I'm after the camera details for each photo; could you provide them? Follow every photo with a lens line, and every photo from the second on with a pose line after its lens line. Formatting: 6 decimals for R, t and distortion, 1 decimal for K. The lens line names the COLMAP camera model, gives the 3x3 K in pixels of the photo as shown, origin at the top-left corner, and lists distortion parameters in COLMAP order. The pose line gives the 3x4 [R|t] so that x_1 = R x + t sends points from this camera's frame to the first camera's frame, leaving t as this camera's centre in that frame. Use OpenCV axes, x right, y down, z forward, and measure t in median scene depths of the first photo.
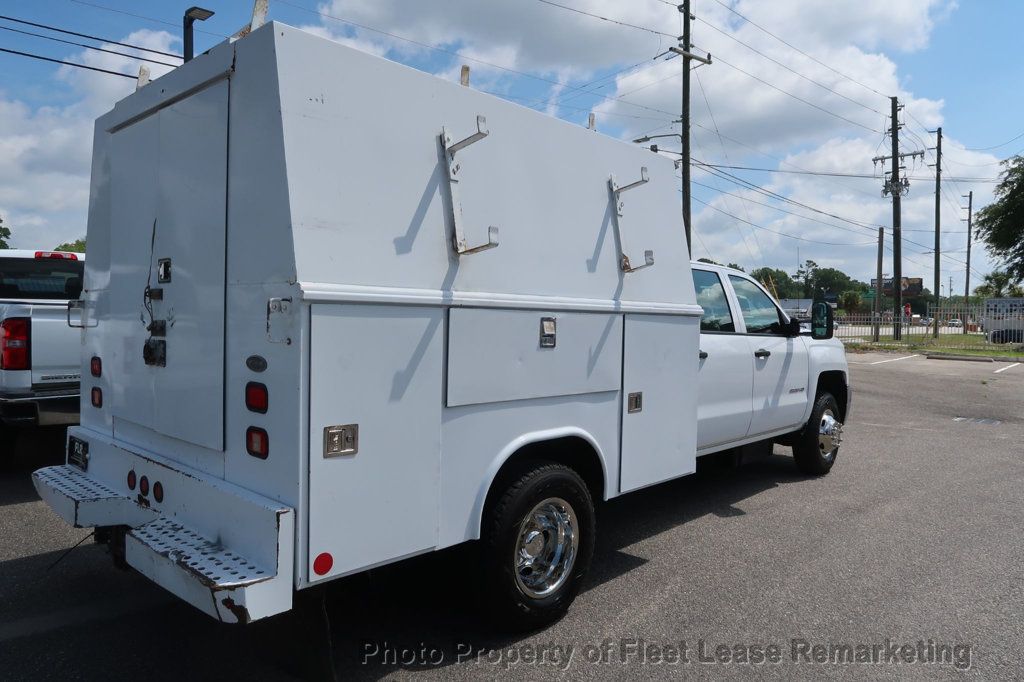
lens RADIAL K [[712.3, 0, 518.8], [0, 712.3, 347.8], [0, 0, 1]] dist [-0.034601, 0.015661]
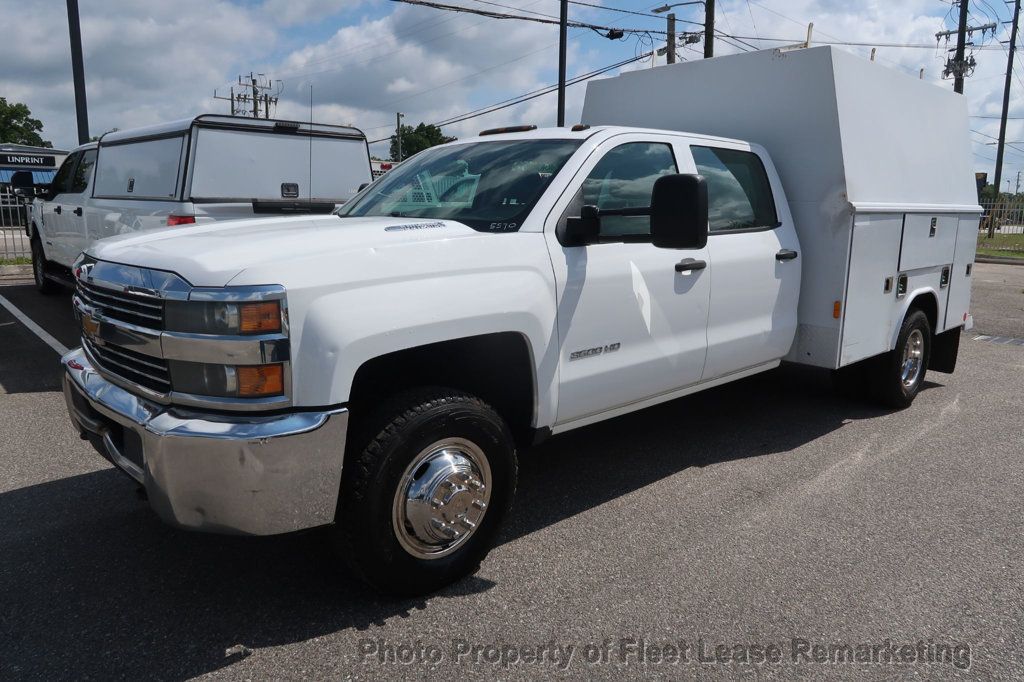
lens RADIAL K [[712.3, 0, 503.5], [0, 712.3, 332.9], [0, 0, 1]] dist [-0.034601, 0.015661]
pose [[0.997403, 0.017062, -0.069974, 0.218442], [-0.008238, 0.992186, 0.124496, -0.011742], [0.071552, -0.123596, 0.989750, 0.324970]]
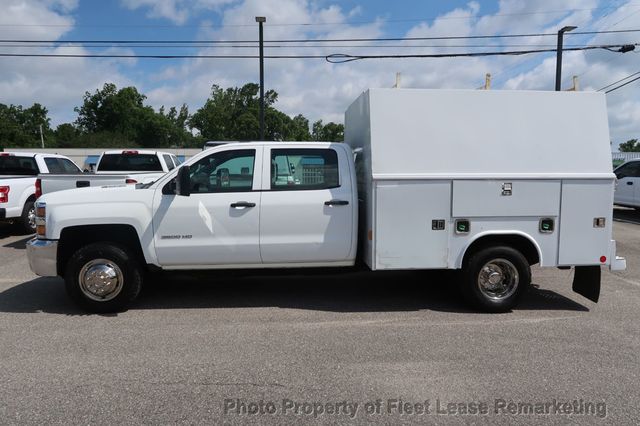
lens RADIAL K [[445.2, 0, 319.5], [0, 445.2, 211.9], [0, 0, 1]] dist [-0.034601, 0.015661]
pose [[0.743275, 0.050891, -0.667048, 1.056816], [-0.028307, 0.998602, 0.044645, -0.023496], [0.668387, -0.014302, 0.743676, 0.435442]]
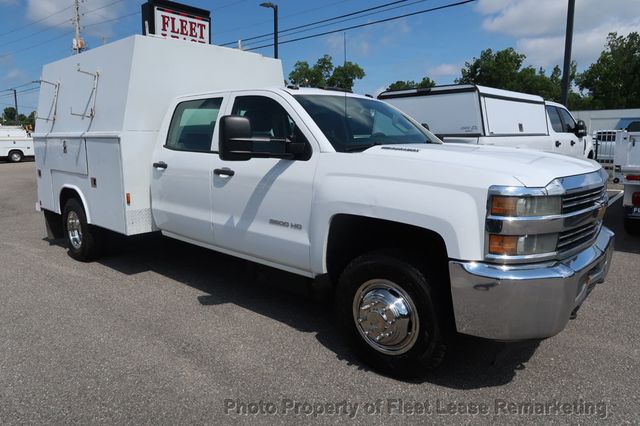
lens RADIAL K [[445.2, 0, 319.8], [0, 445.2, 214.1], [0, 0, 1]] dist [-0.034601, 0.015661]
pose [[0.018725, 0.151880, -0.988222, 0.991271], [-0.041332, 0.987667, 0.151012, -0.035050], [0.998970, 0.038017, 0.024772, 1.121071]]
